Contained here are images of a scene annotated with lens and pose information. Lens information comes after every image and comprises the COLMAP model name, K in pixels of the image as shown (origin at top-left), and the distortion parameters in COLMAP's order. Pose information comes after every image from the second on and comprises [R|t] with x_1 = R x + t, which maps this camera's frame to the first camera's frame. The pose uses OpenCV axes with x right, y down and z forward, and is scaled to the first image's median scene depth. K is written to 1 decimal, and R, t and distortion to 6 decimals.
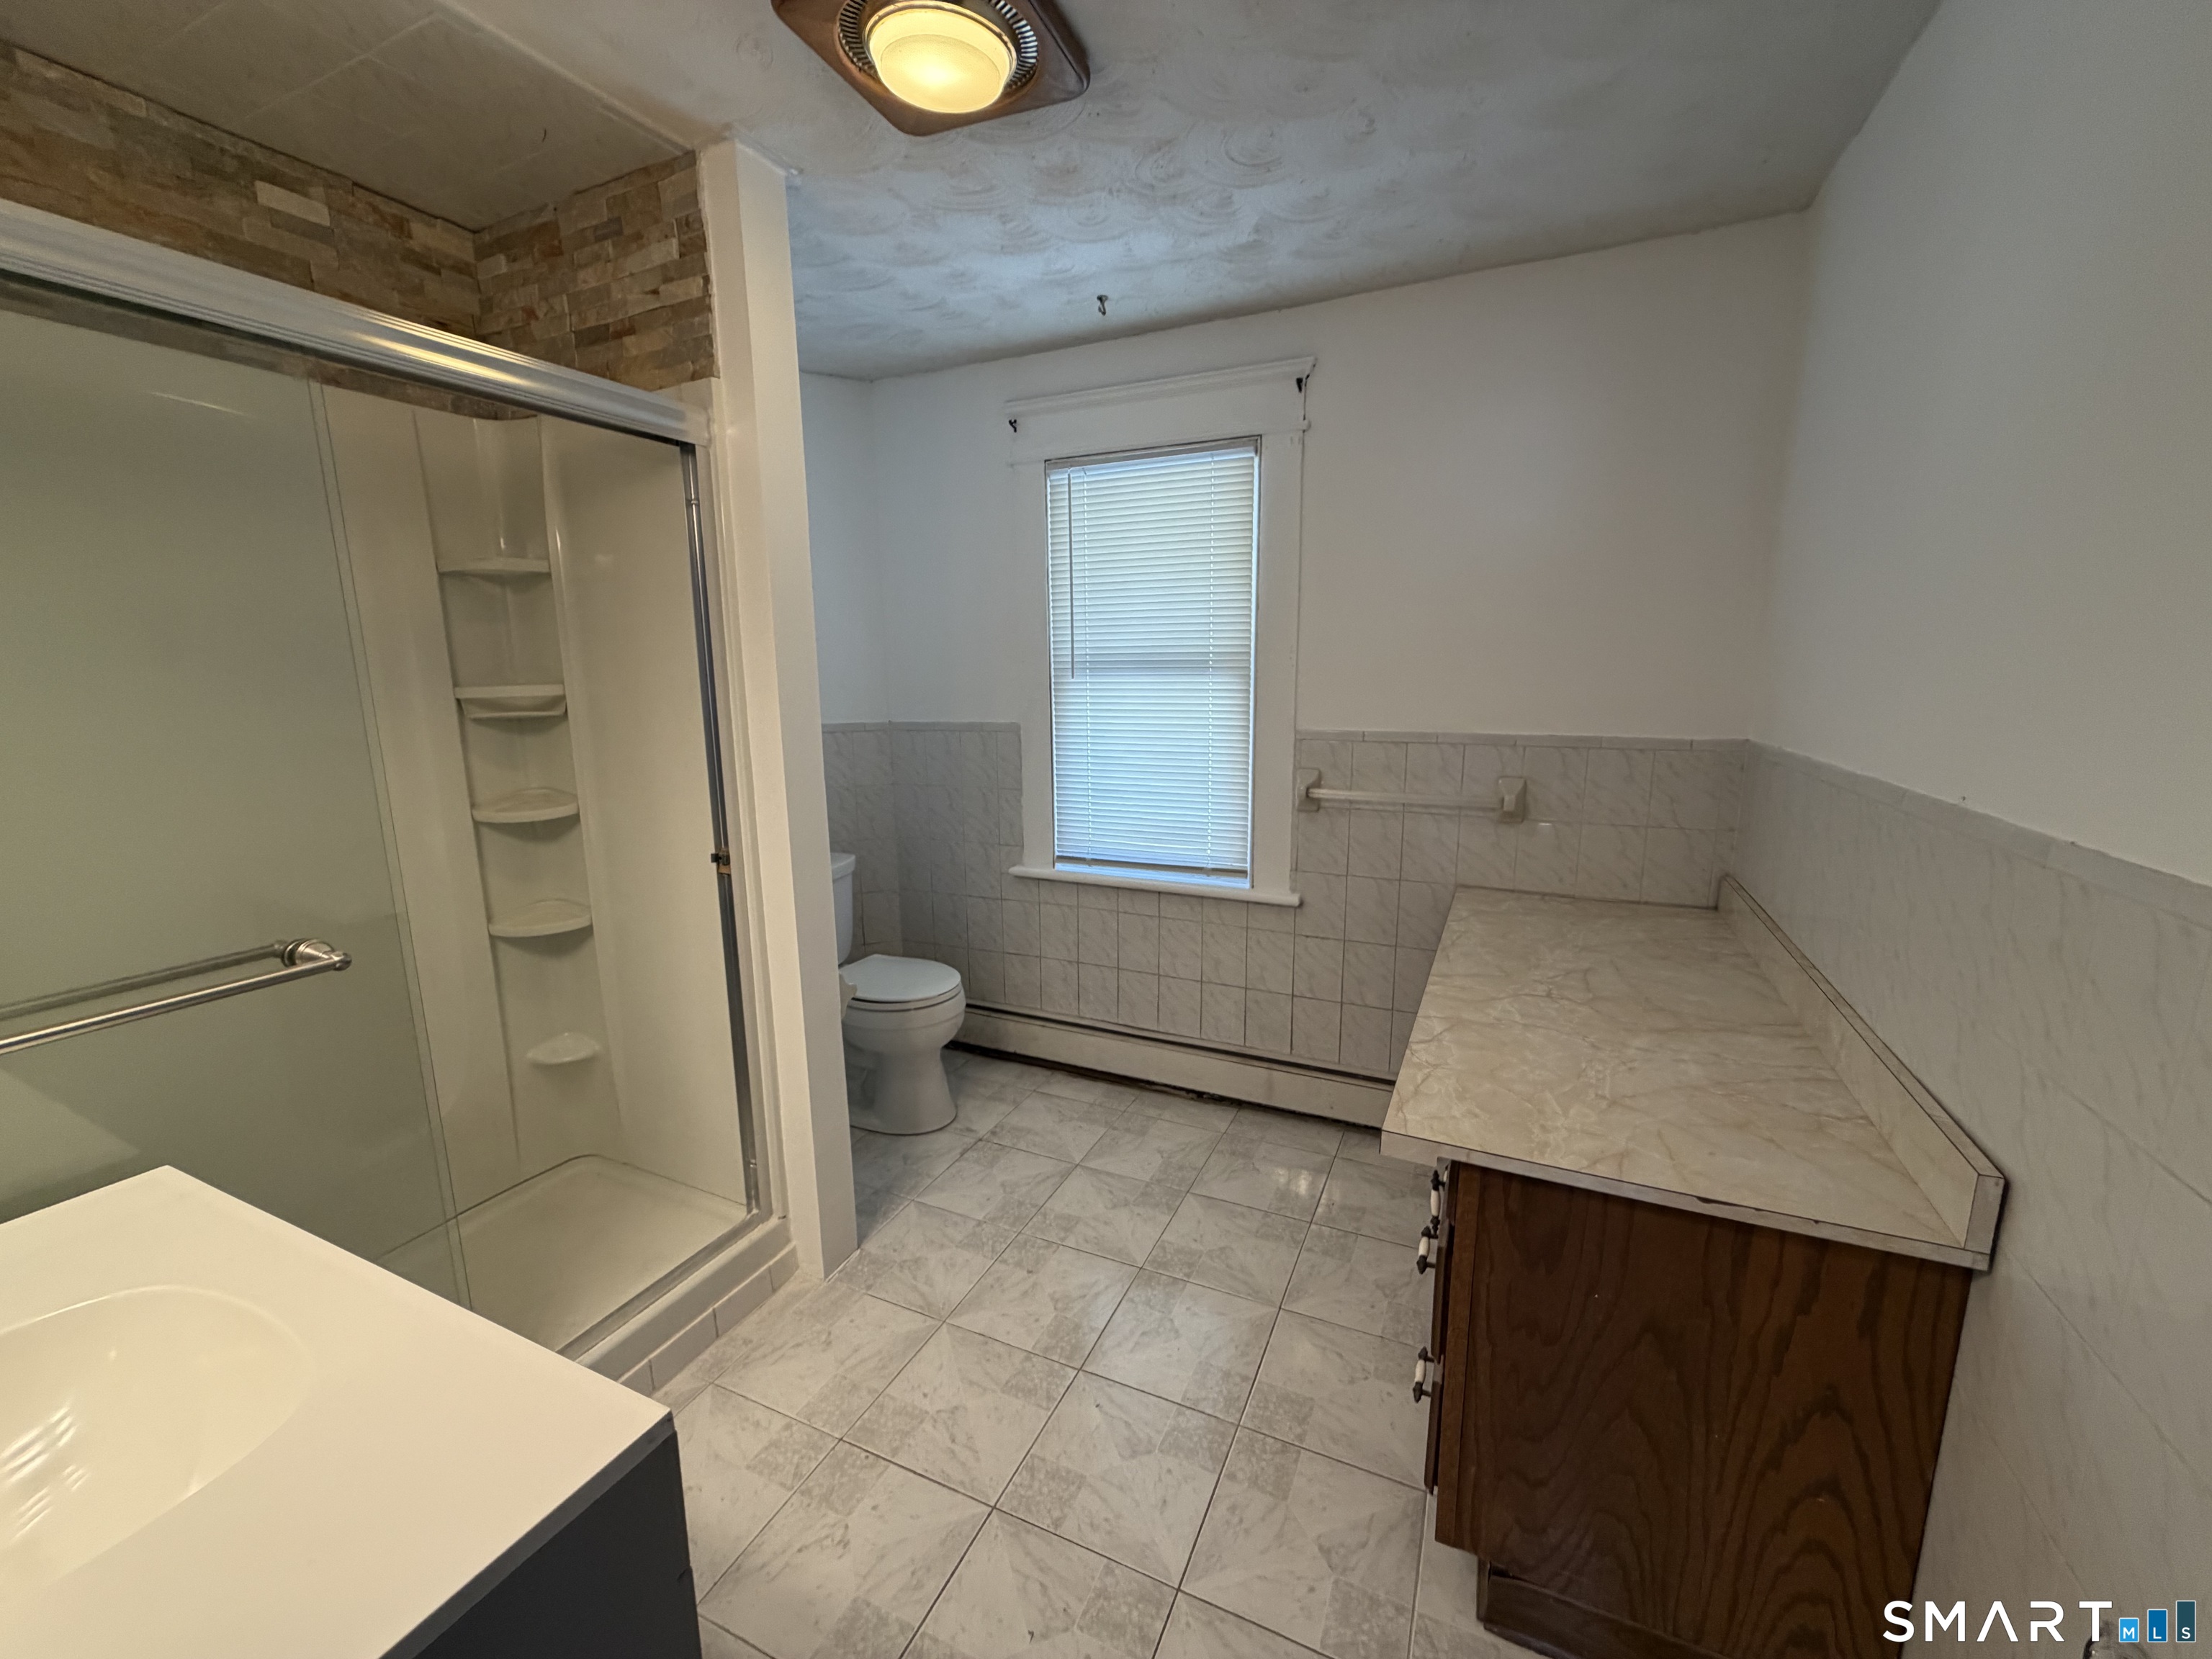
lens RADIAL K [[881.0, 0, 1096.9], [0, 881.0, 830.9], [0, 0, 1]] dist [0.001545, -0.000042]
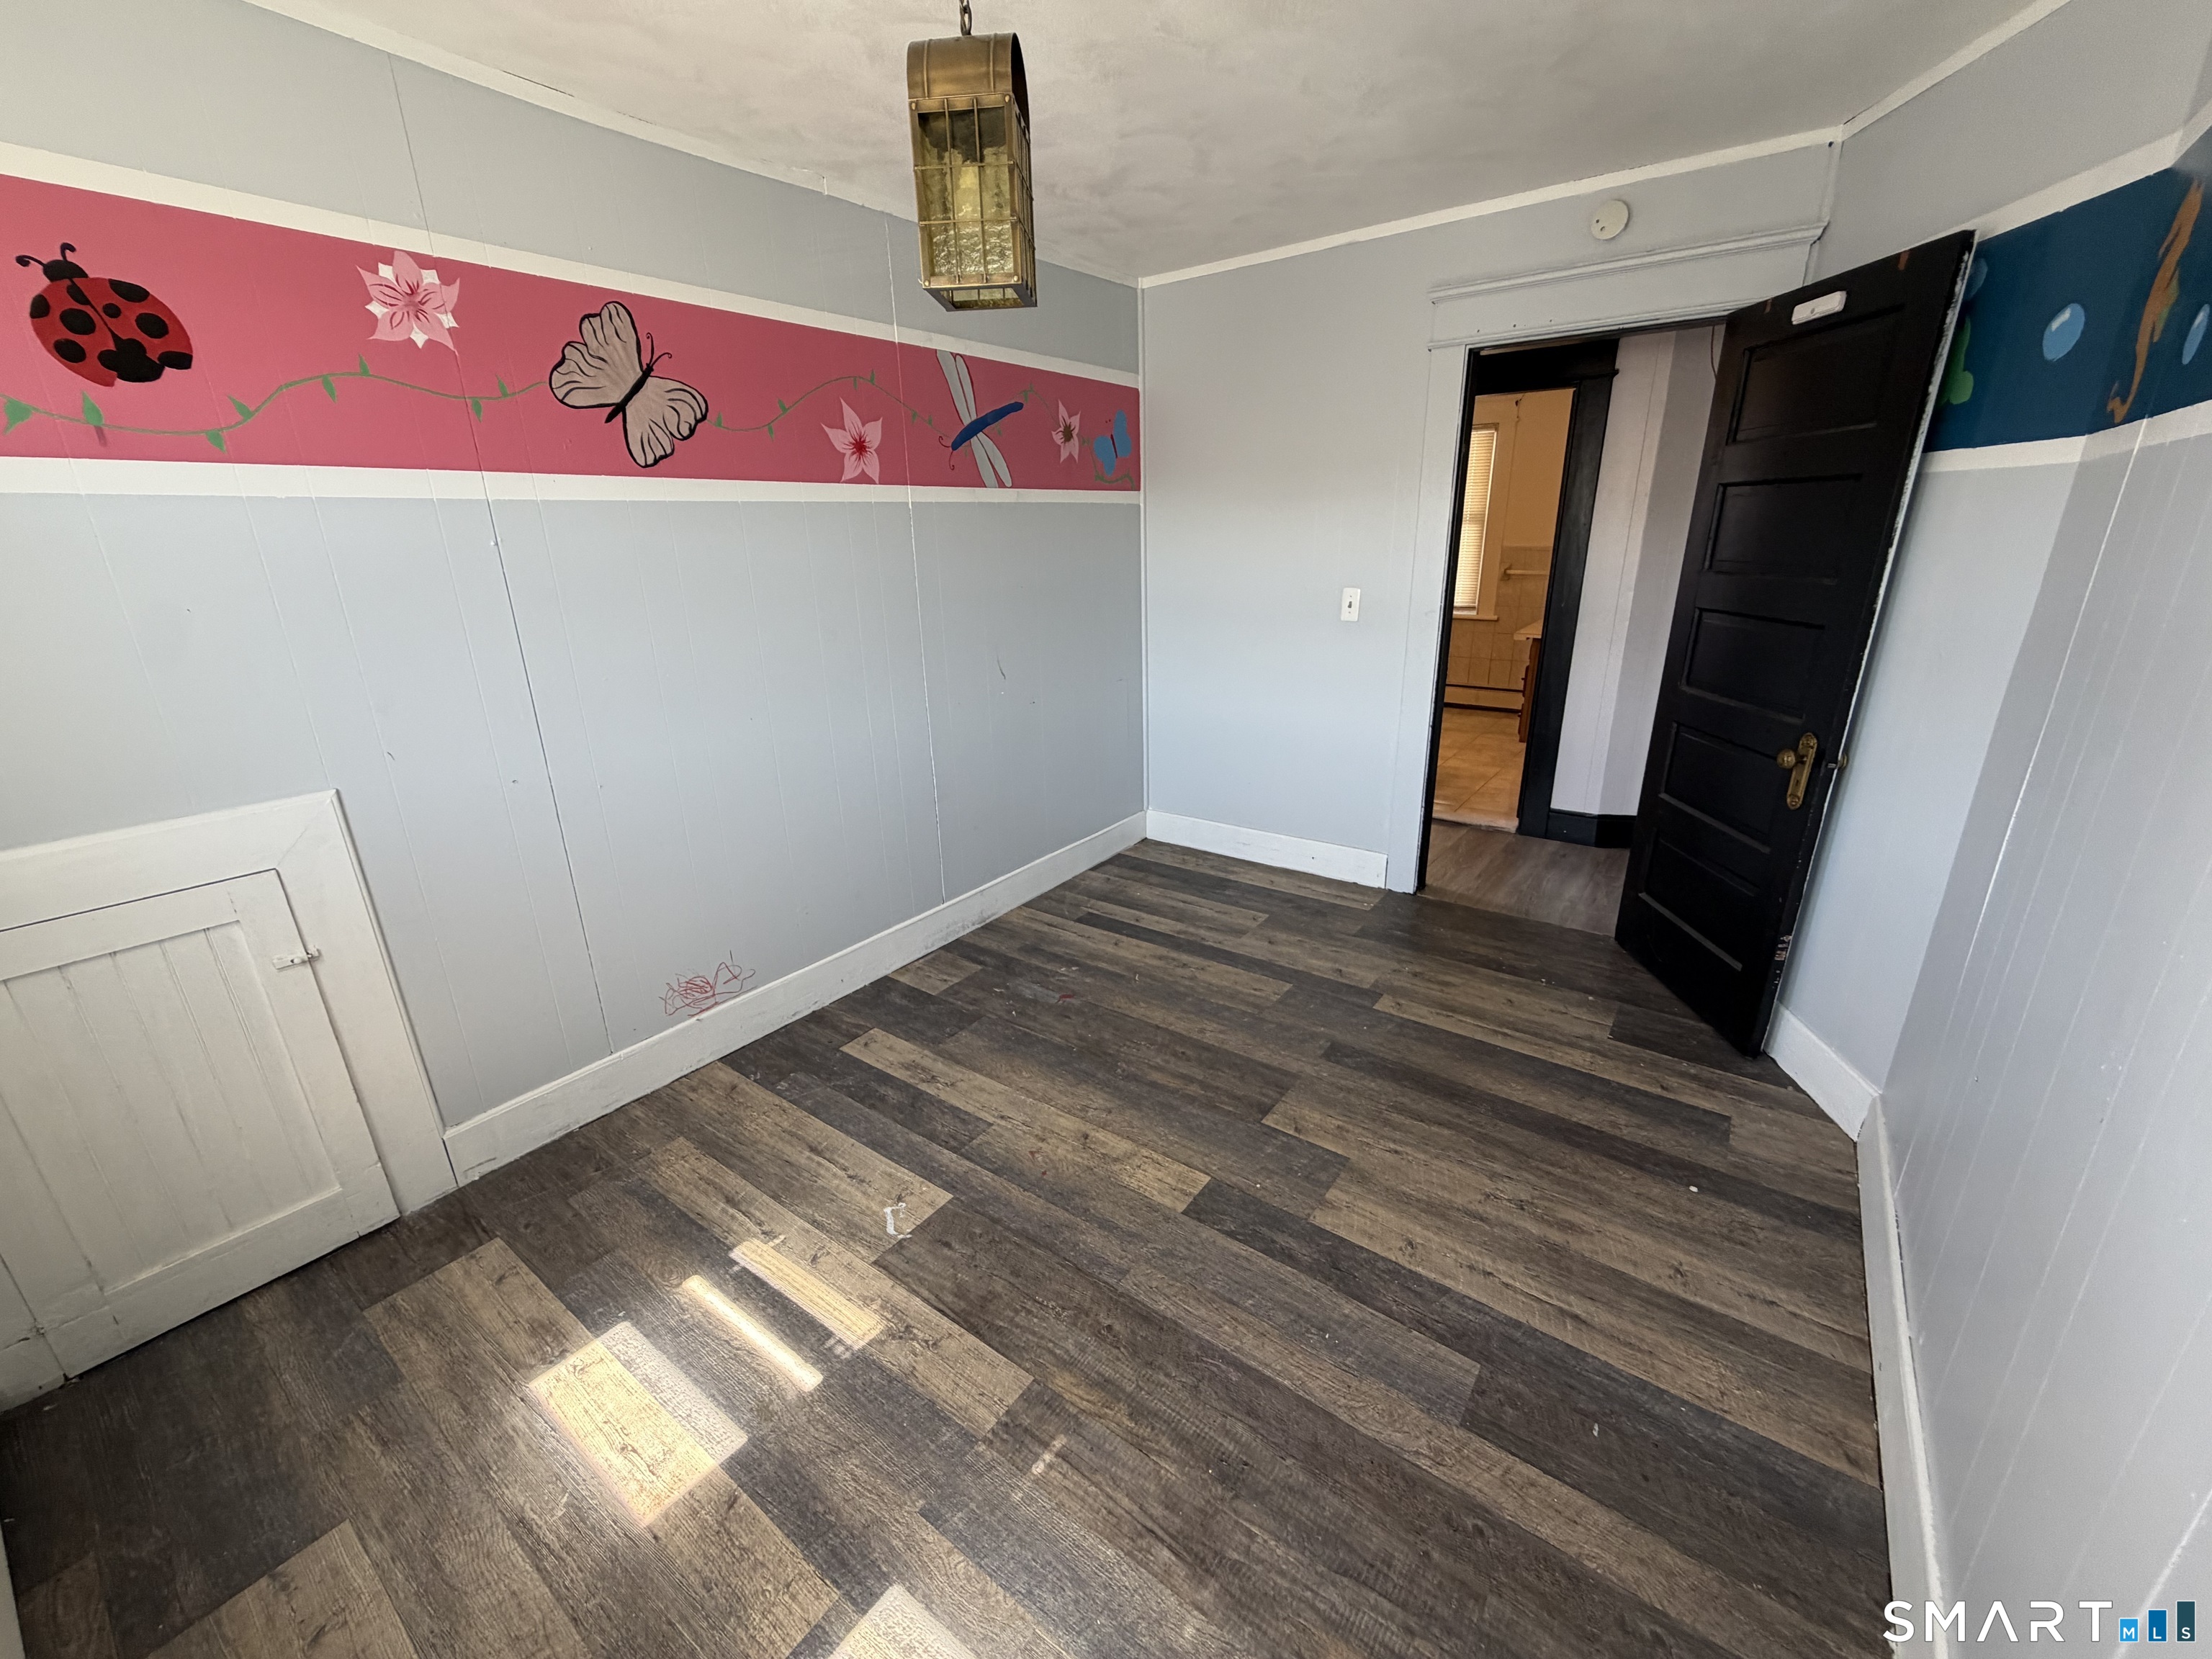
lens RADIAL K [[881.0, 0, 1096.9], [0, 881.0, 830.9], [0, 0, 1]] dist [0.001545, -0.000042]
pose [[0.975795, 0.059551, -0.210424, -0.637244], [-0.026586, 0.987376, 0.156146, 0.639475], [0.217066, -0.146772, 0.965060, -3.518070]]
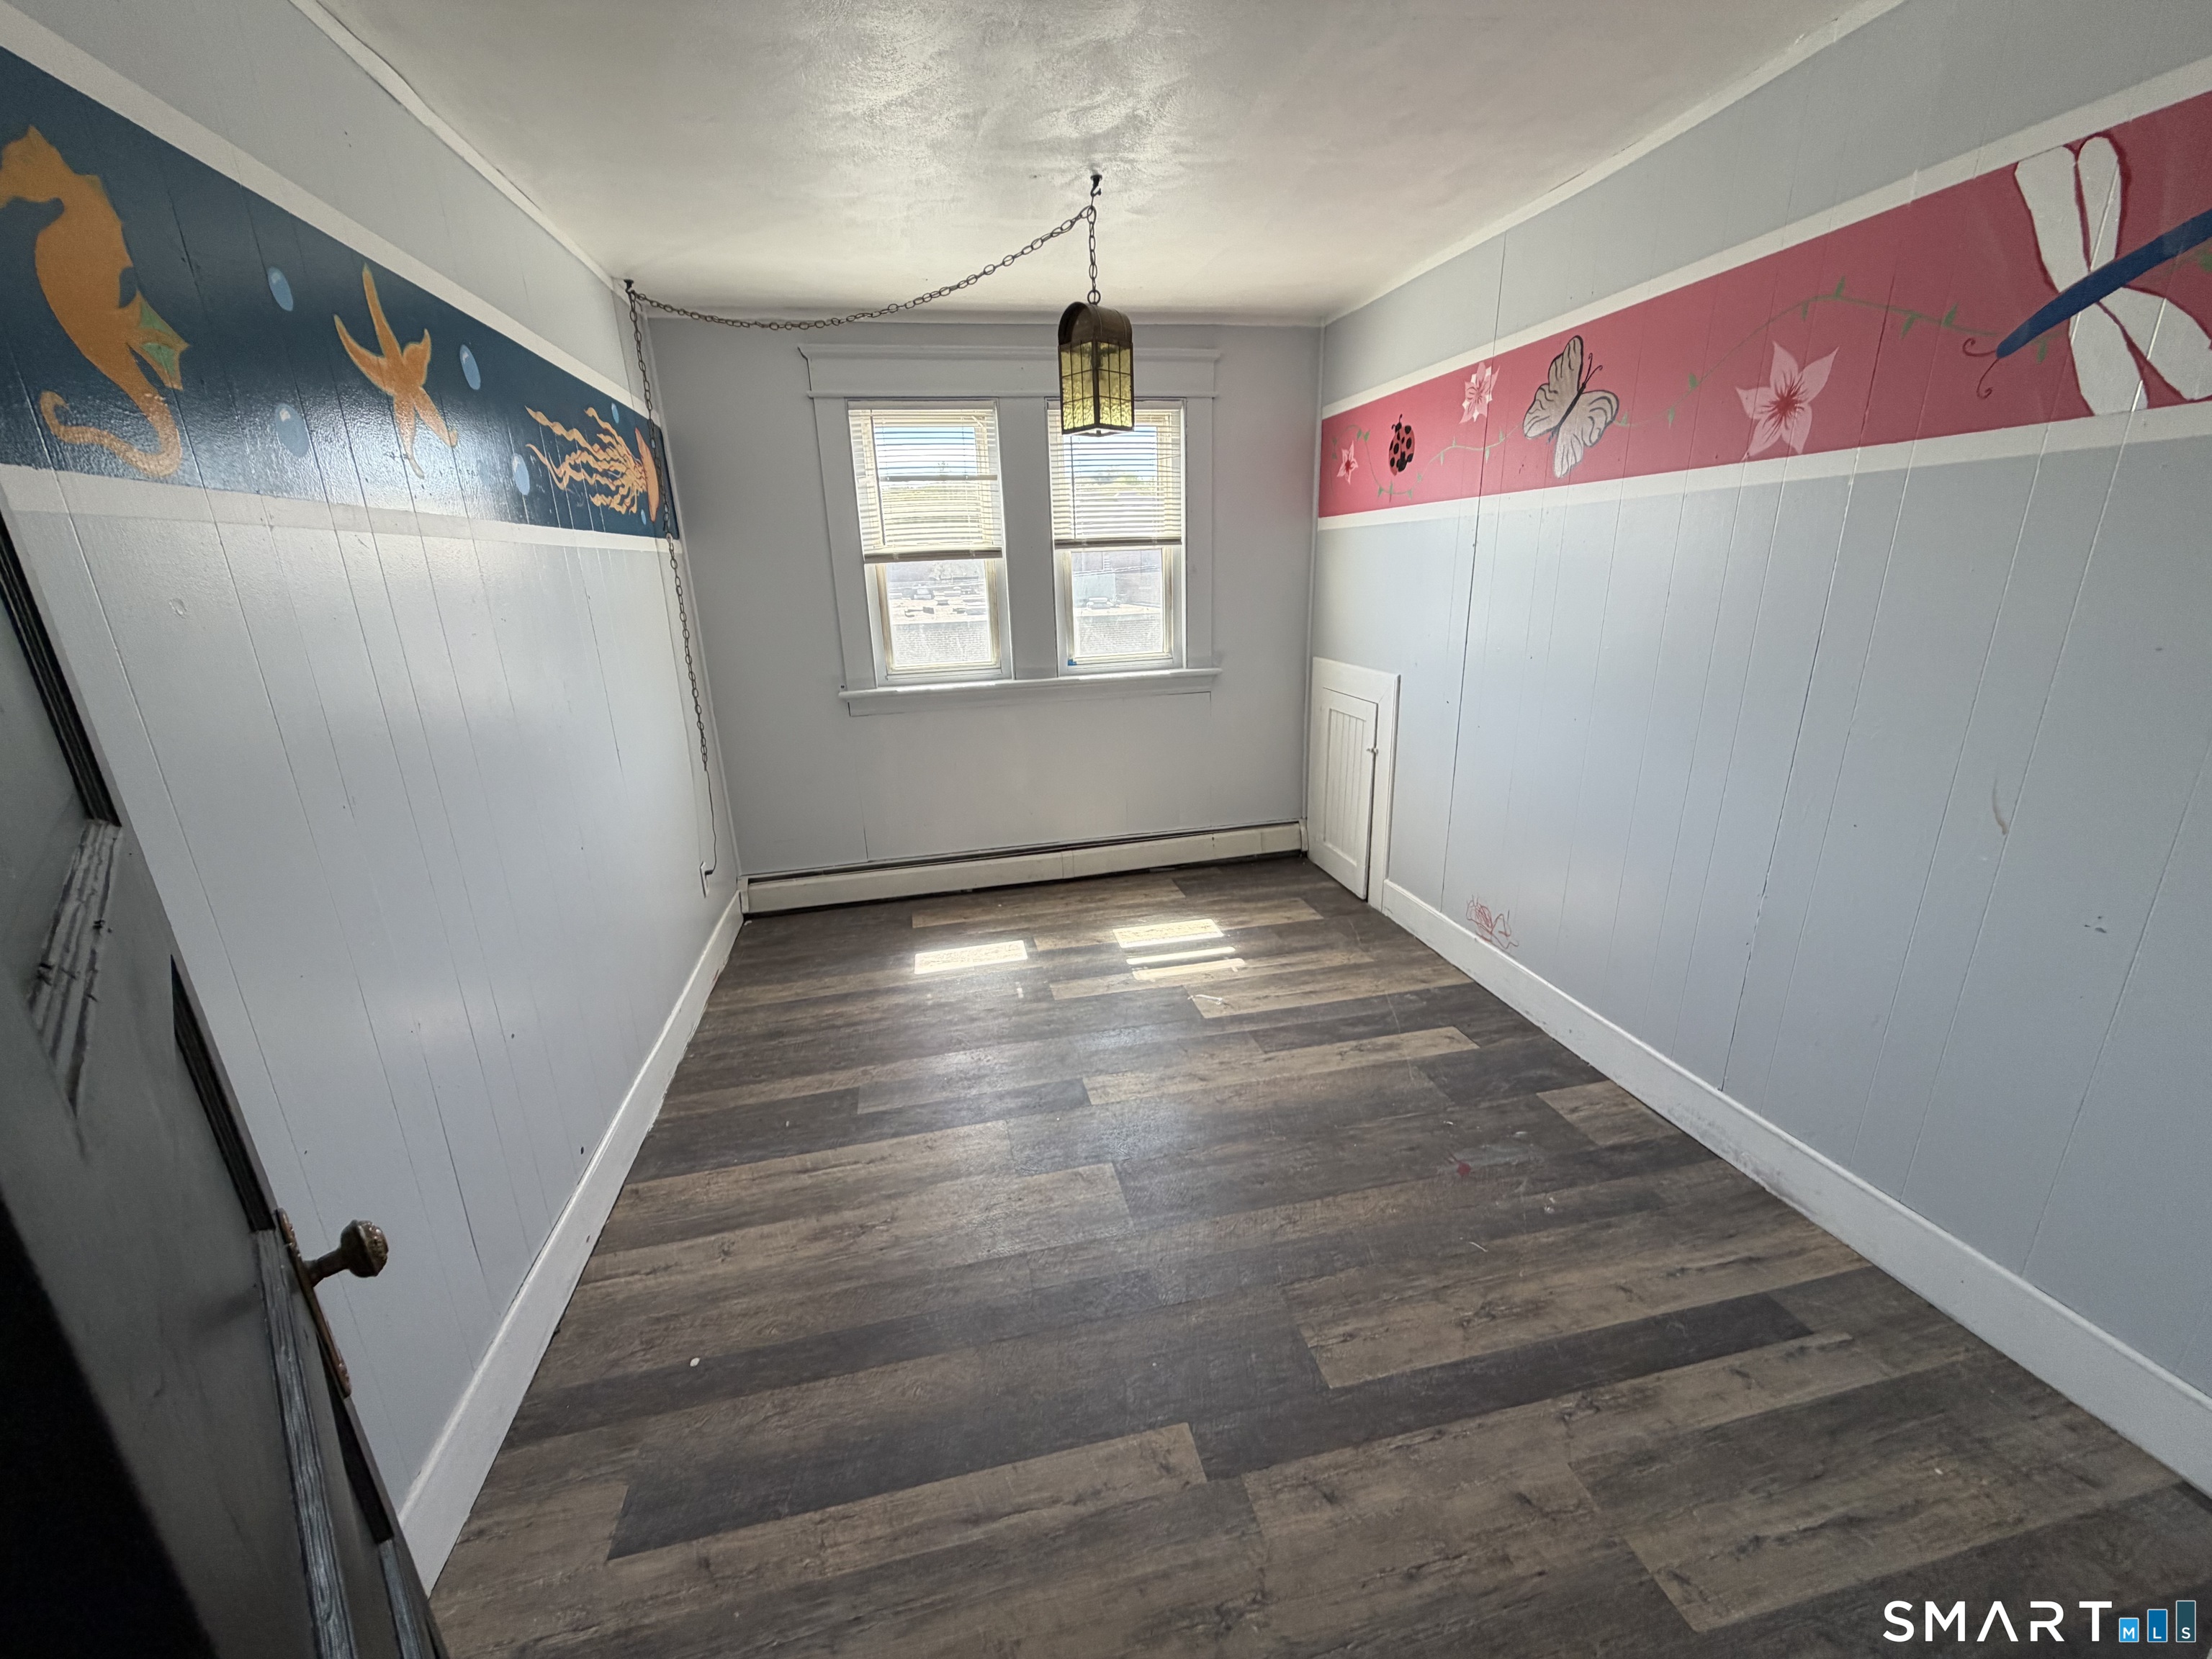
lens RADIAL K [[891.7, 0, 1108.5], [0, 891.7, 834.0], [0, 0, 1]] dist [-0.001543, 0.000029]
pose [[-0.802050, 0.214024, -0.557593, 0.099658], [-0.057856, 0.901358, 0.429194, 0.204733], [0.594448, 0.376495, -0.710551, -1.122182]]
